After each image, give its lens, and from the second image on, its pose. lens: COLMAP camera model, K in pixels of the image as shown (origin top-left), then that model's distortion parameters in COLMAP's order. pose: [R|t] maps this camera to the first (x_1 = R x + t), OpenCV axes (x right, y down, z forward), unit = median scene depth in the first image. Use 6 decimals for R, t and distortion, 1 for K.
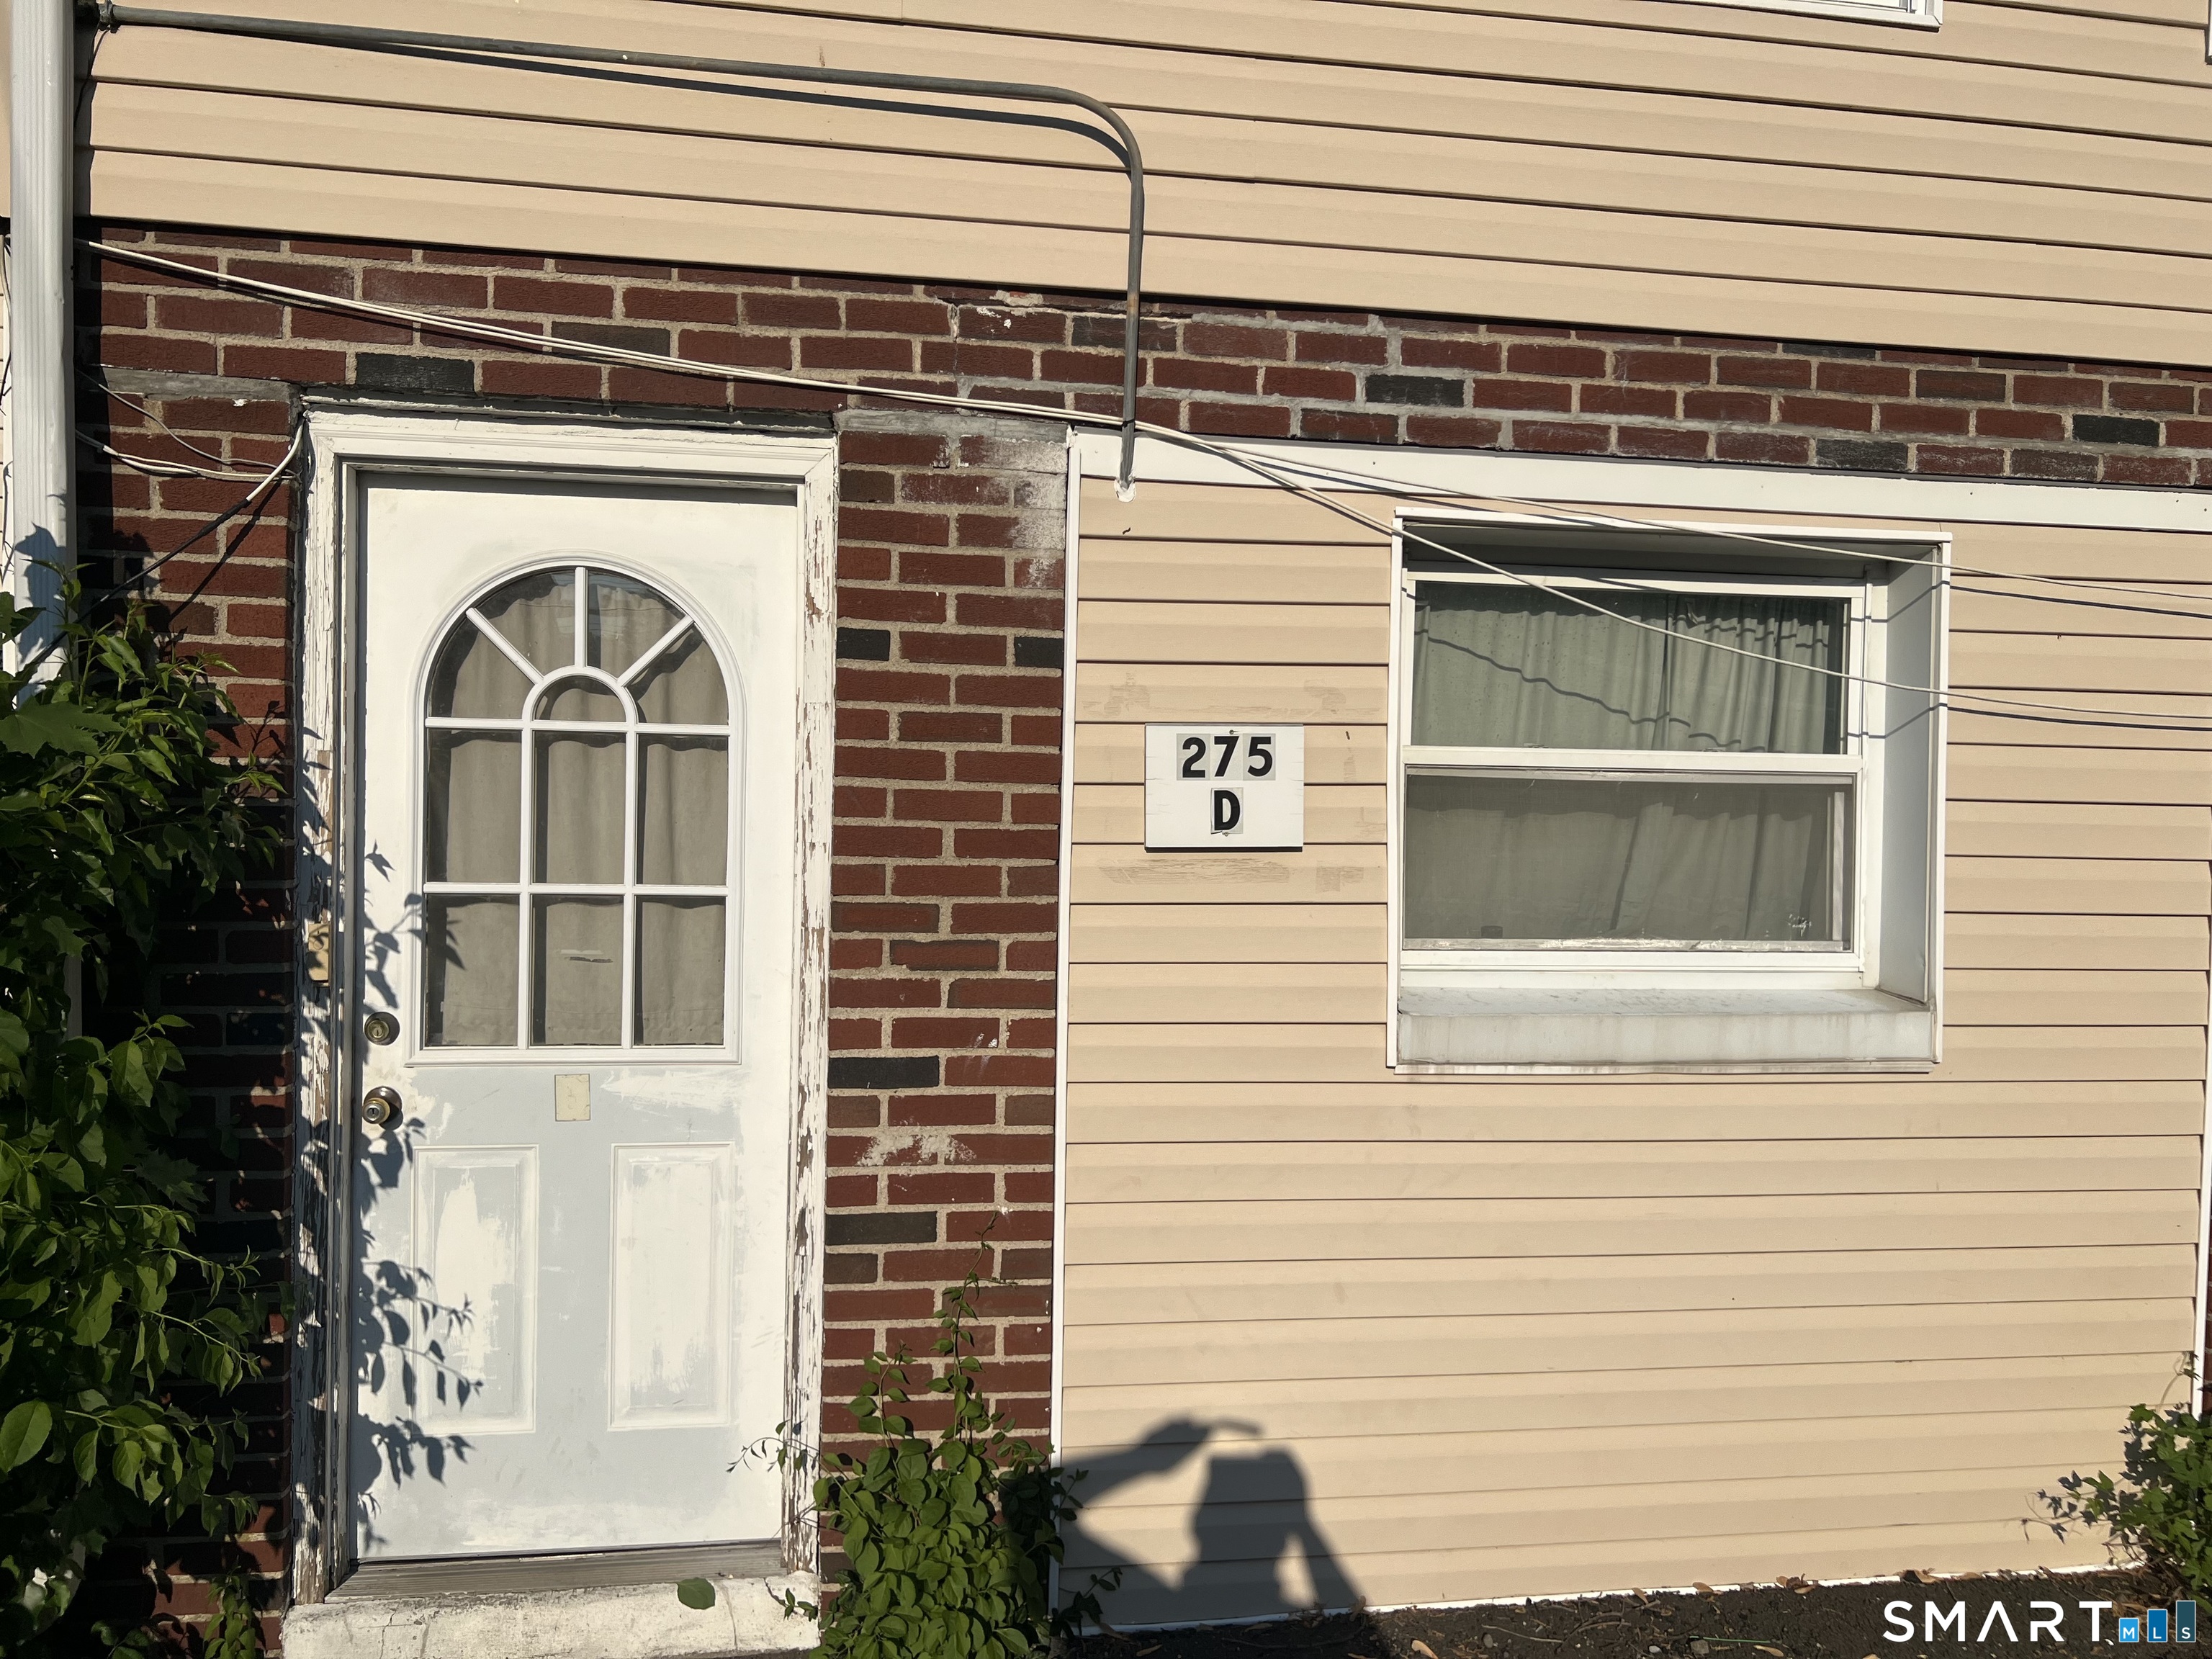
lens RADIAL K [[1989.1, 0, 1104.4], [0, 1989.1, 897.1], [0, 0, 1]] dist [0.051245, -0.027351]
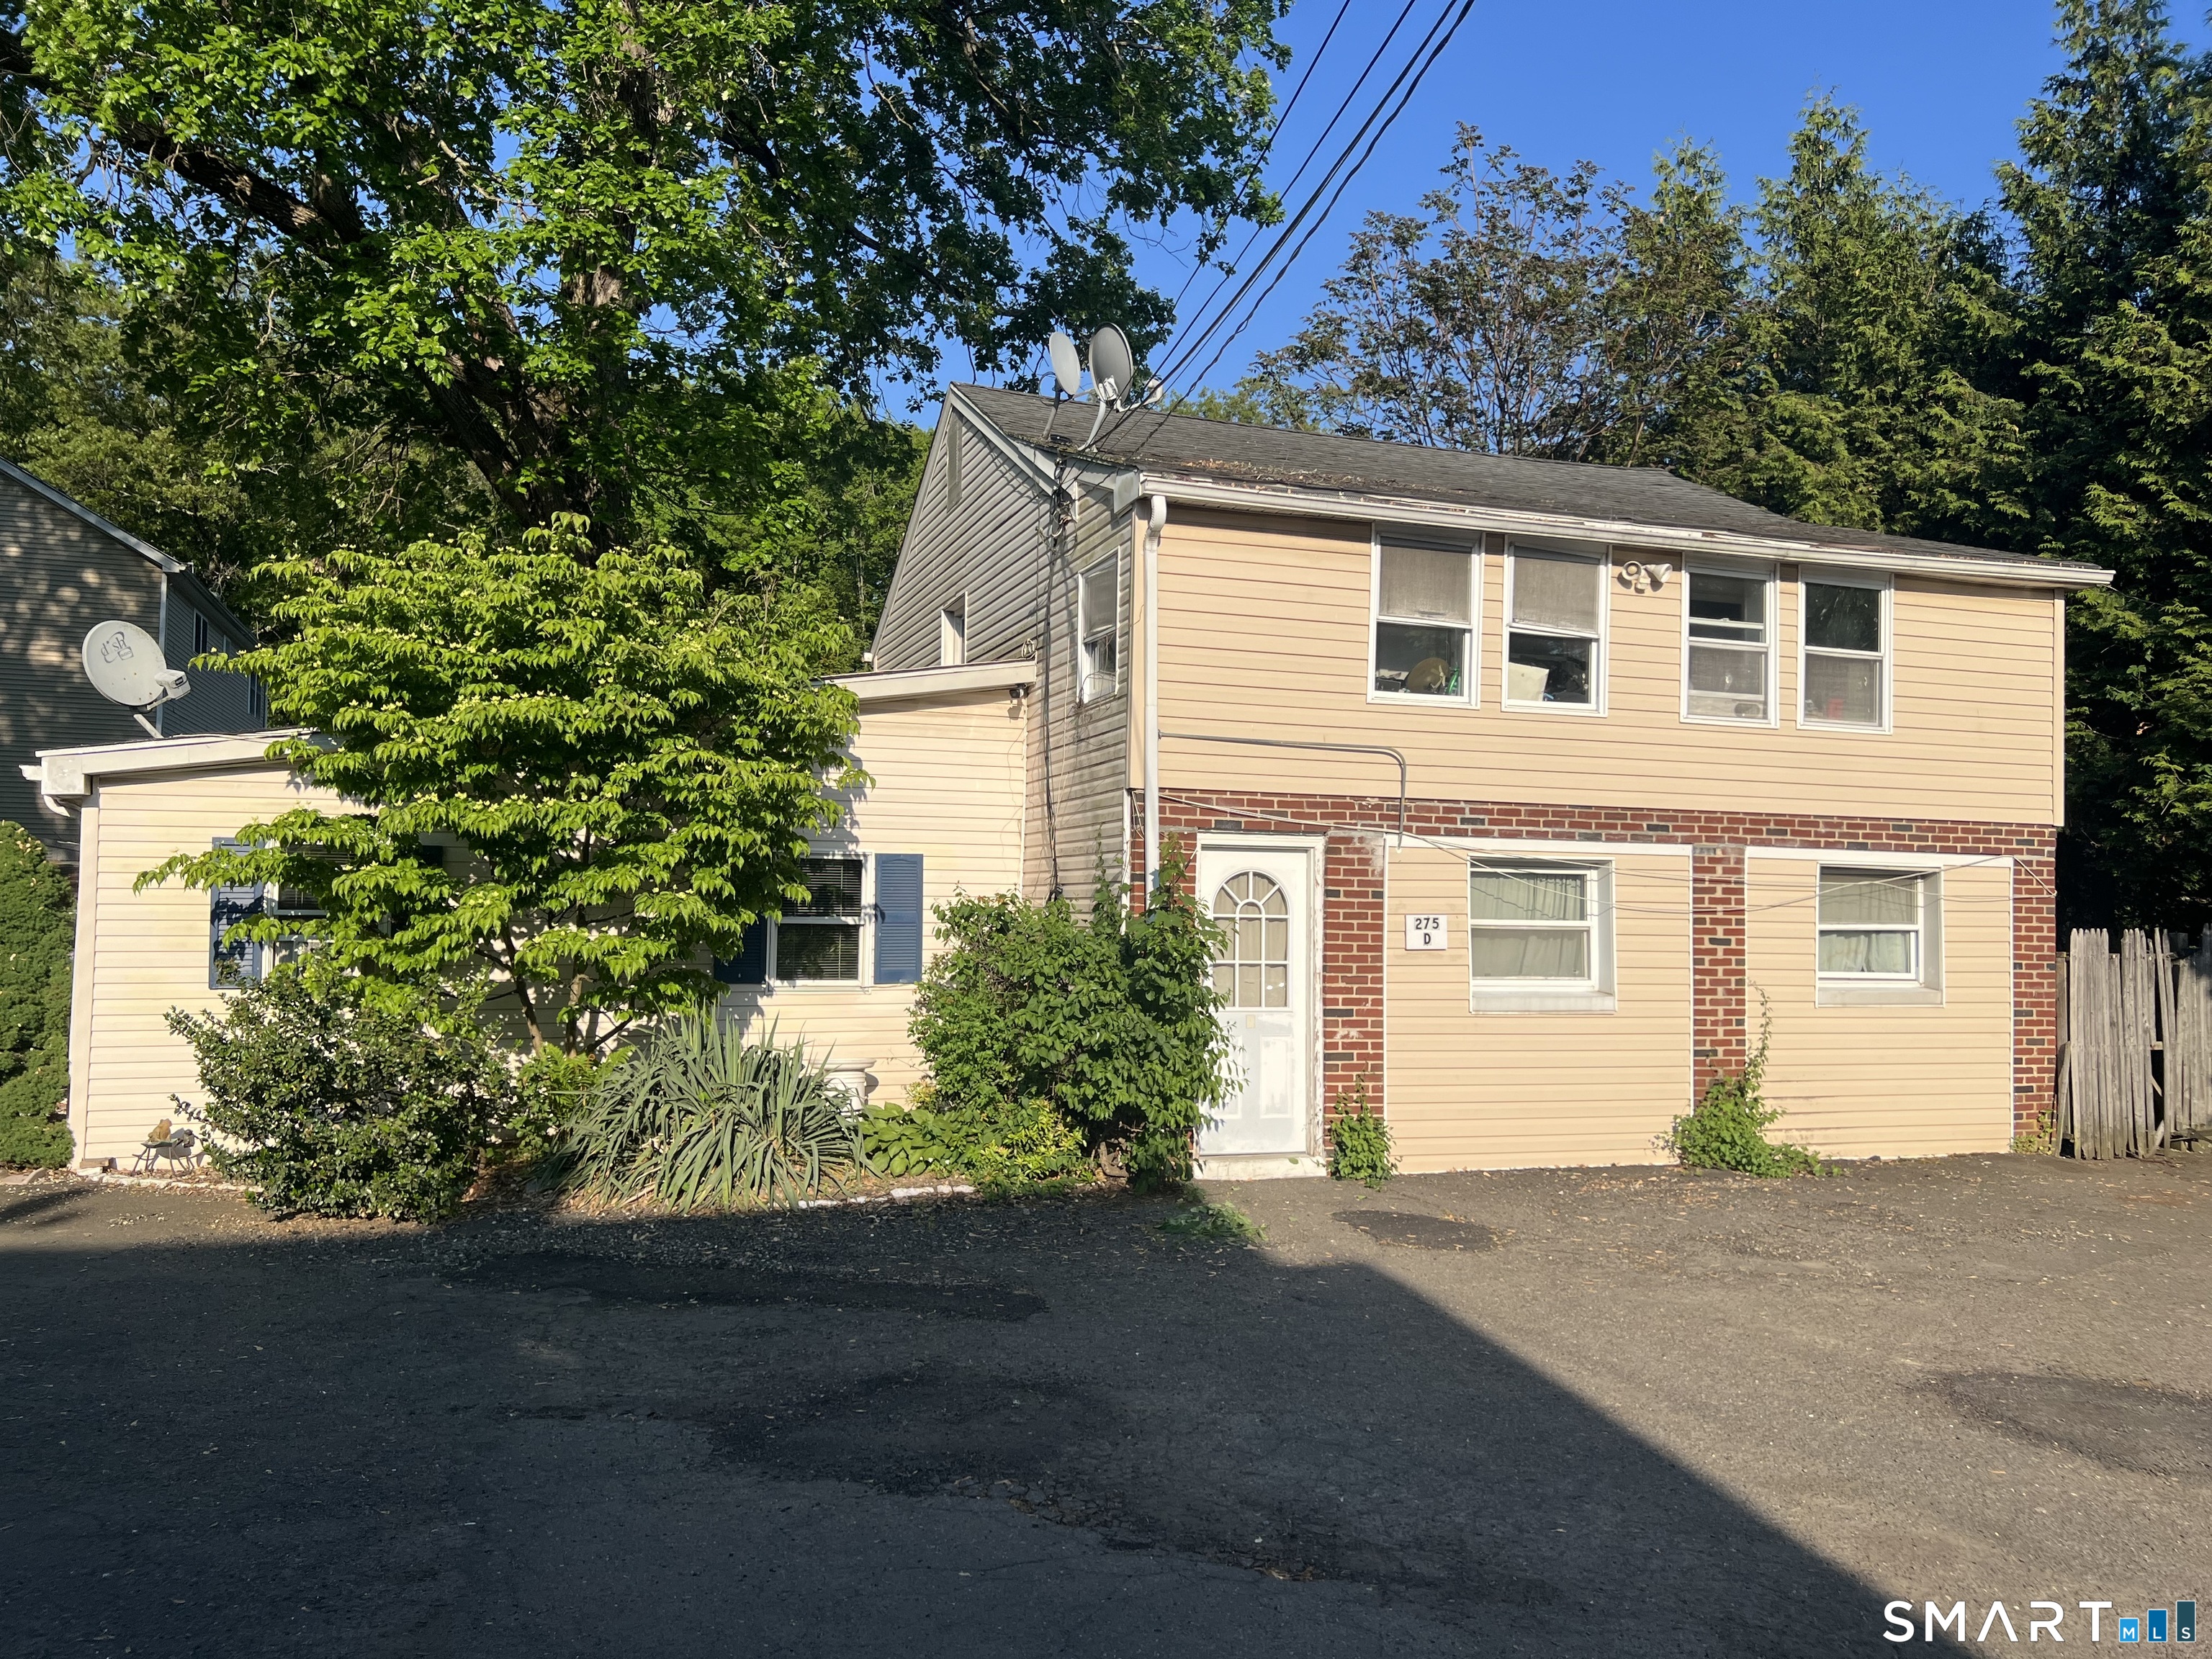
lens RADIAL K [[1662.1, 0, 1101.2], [0, 1662.1, 830.7], [0, 0, 1]] dist [0.030869, -0.001181]
pose [[0.991617, 0.004567, 0.129134, -0.910358], [0.007434, 0.995703, -0.092301, 0.034735], [-0.129001, 0.092488, 0.987322, -1.901471]]
